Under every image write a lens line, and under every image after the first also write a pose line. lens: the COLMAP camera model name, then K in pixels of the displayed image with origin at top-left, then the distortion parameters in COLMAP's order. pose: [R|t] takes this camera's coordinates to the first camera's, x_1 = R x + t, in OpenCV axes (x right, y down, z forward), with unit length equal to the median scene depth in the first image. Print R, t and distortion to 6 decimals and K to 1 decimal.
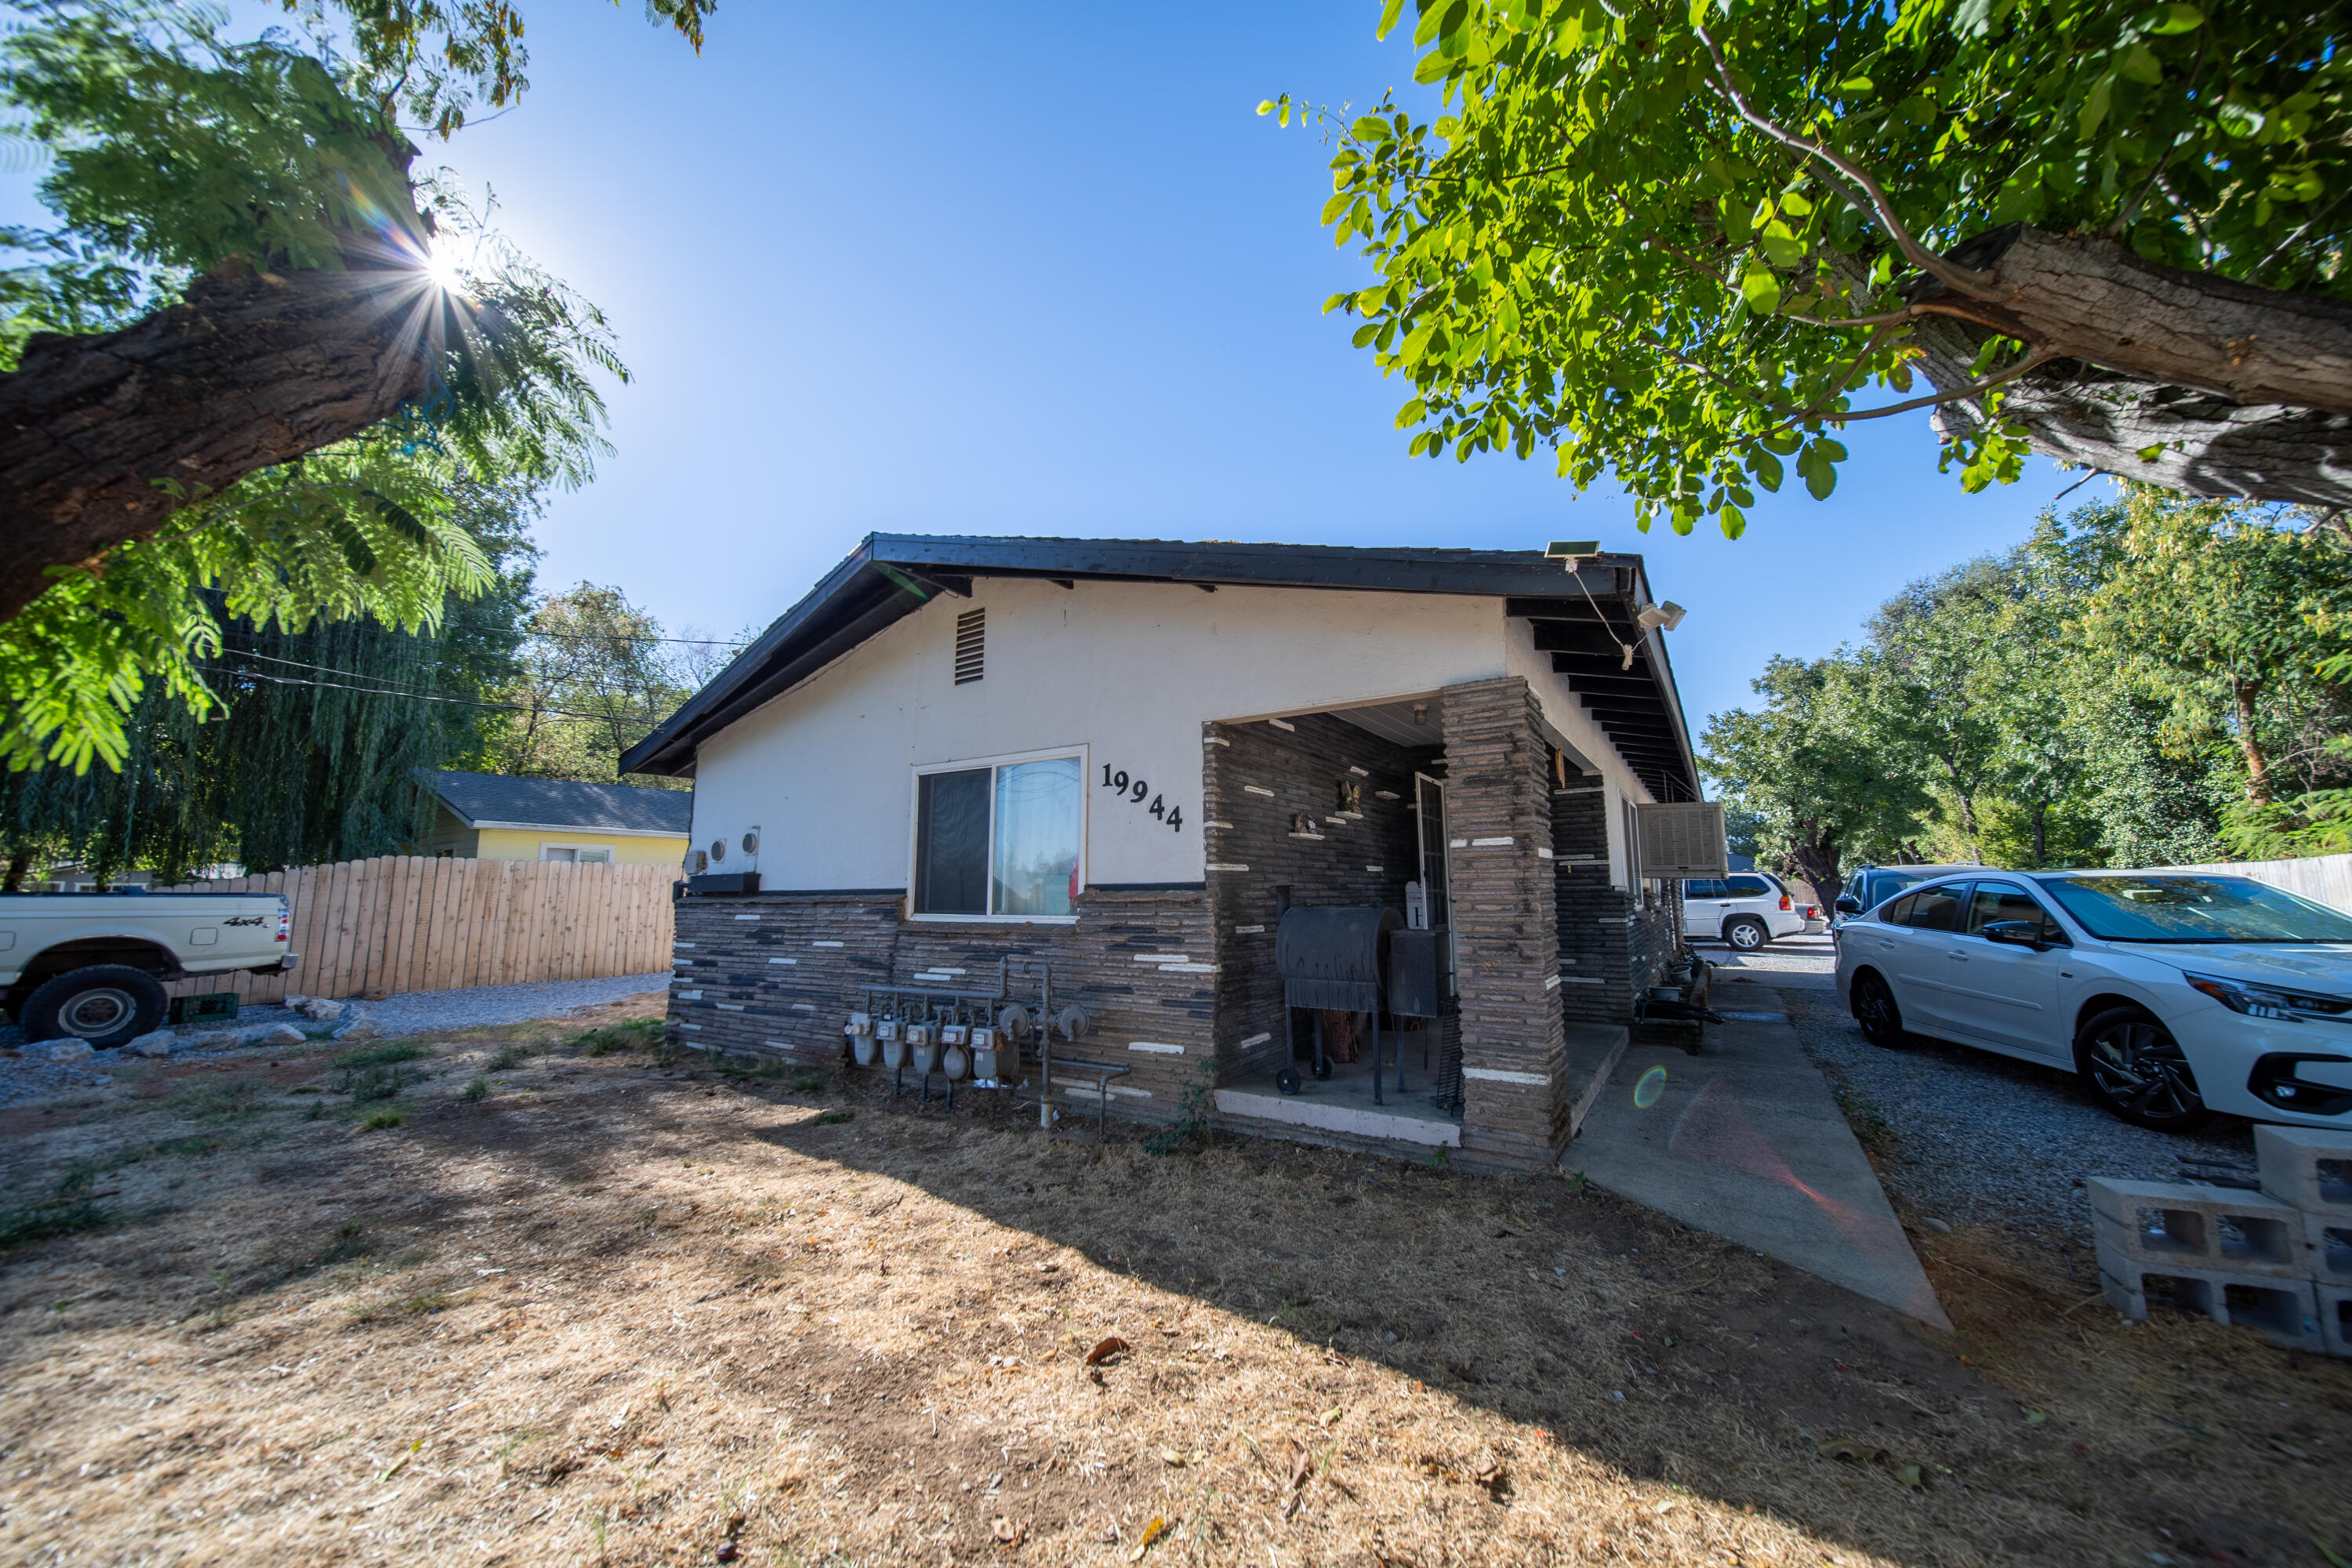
lens RADIAL K [[822.2, 0, 1176.0], [0, 822.2, 784.0], [0, 0, 1]] dist [-0.001174, -0.000045]
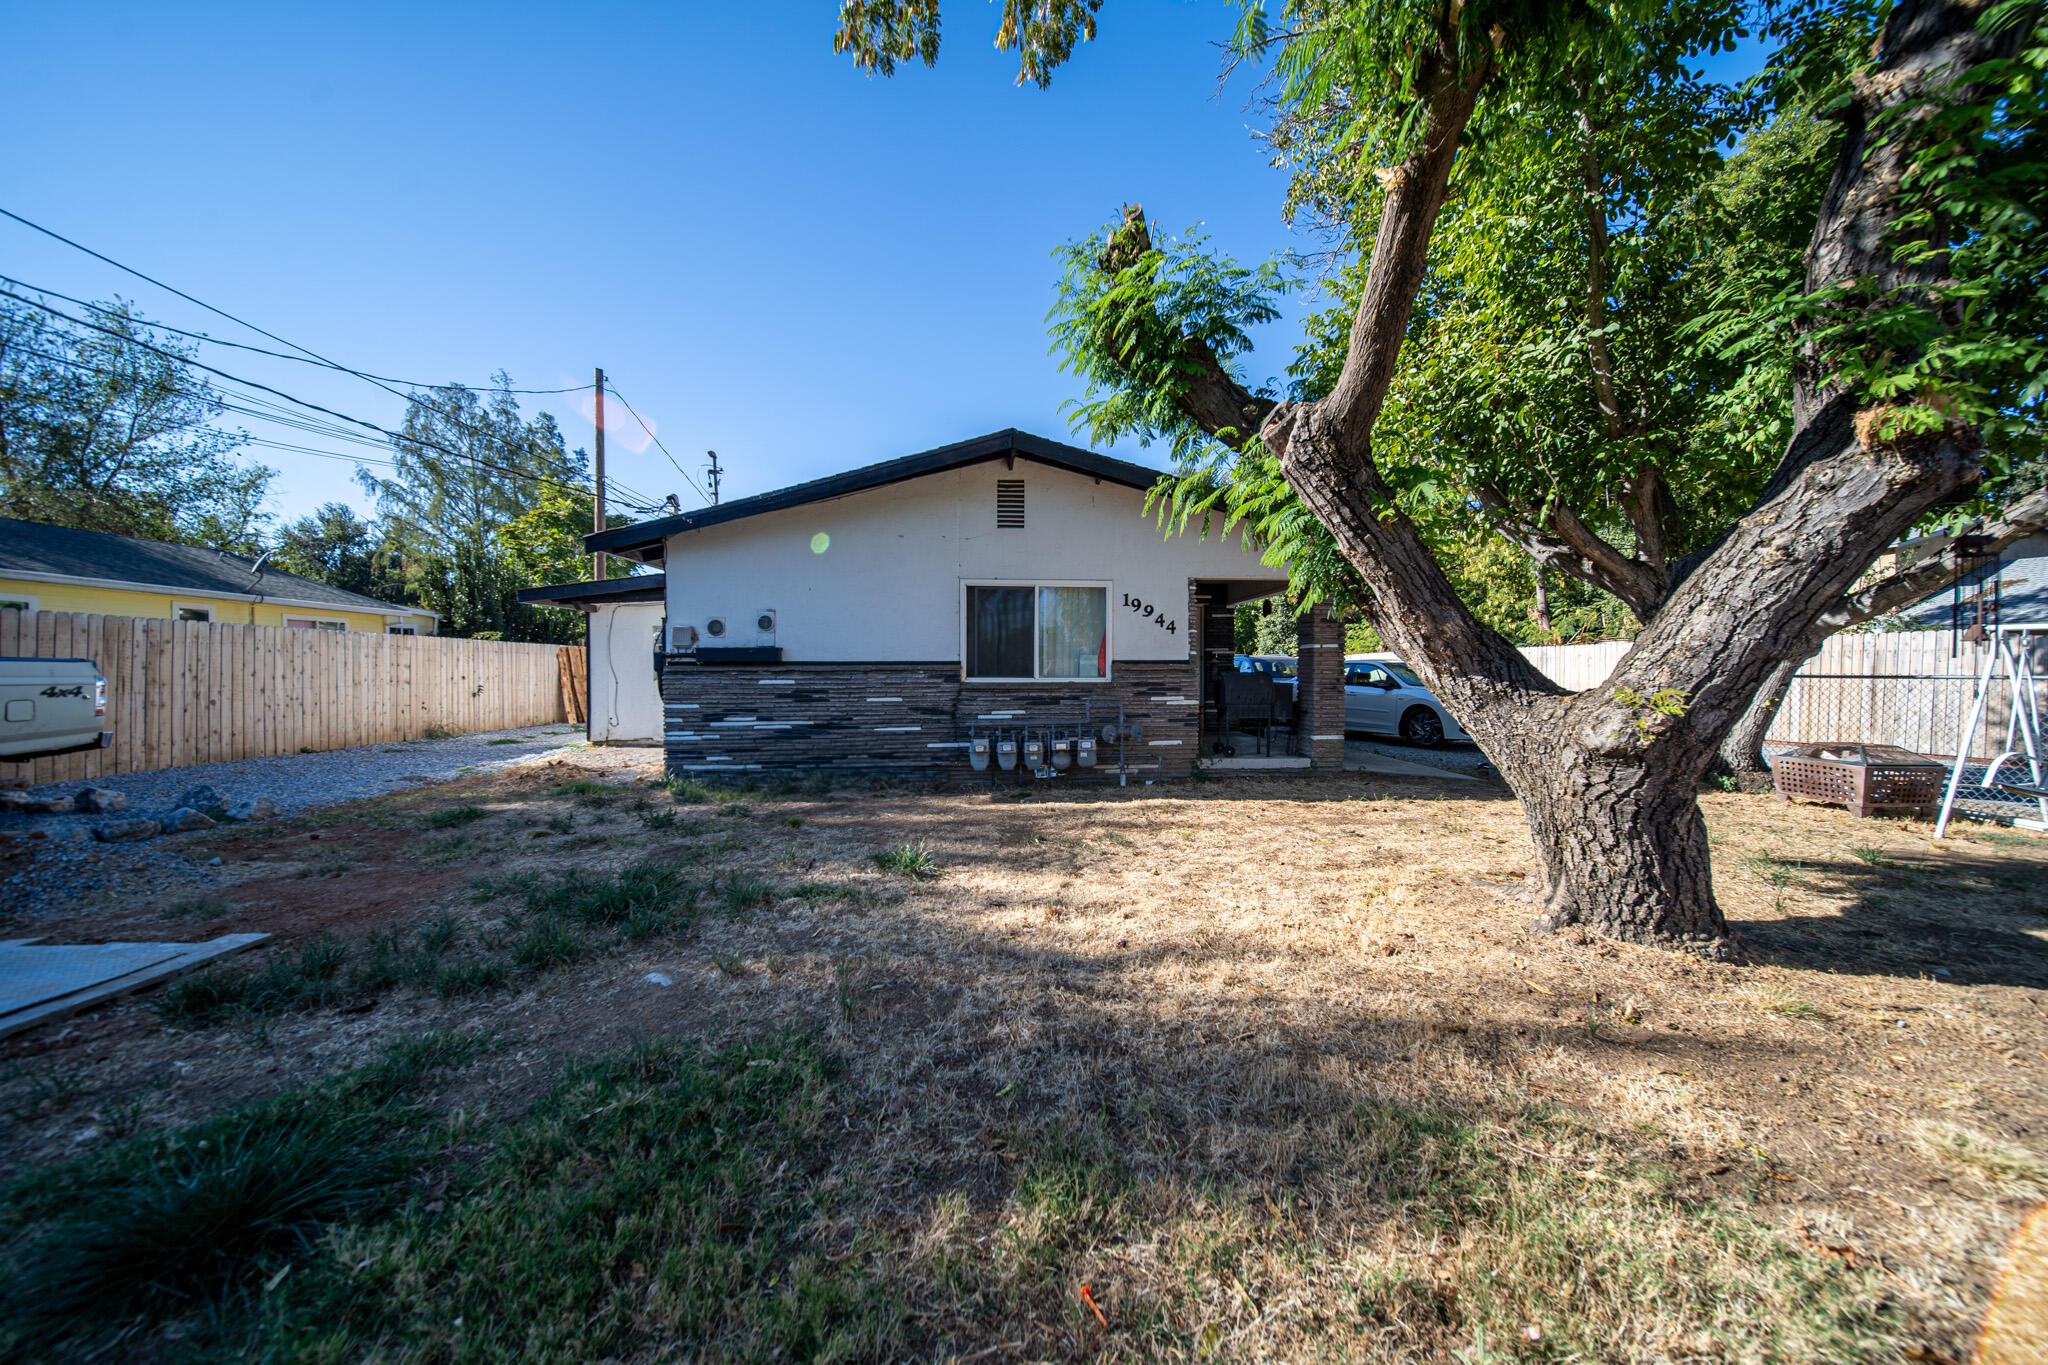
lens RADIAL K [[732.9, 0, 1024.0], [0, 732.9, 682.5], [0, 0, 1]] dist [-0.001677, -0.000190]
pose [[0.800993, -0.004275, 0.598658, -1.071661], [-0.084144, 0.989244, 0.119647, -0.004473], [-0.592731, -0.146209, 0.792018, -0.139466]]
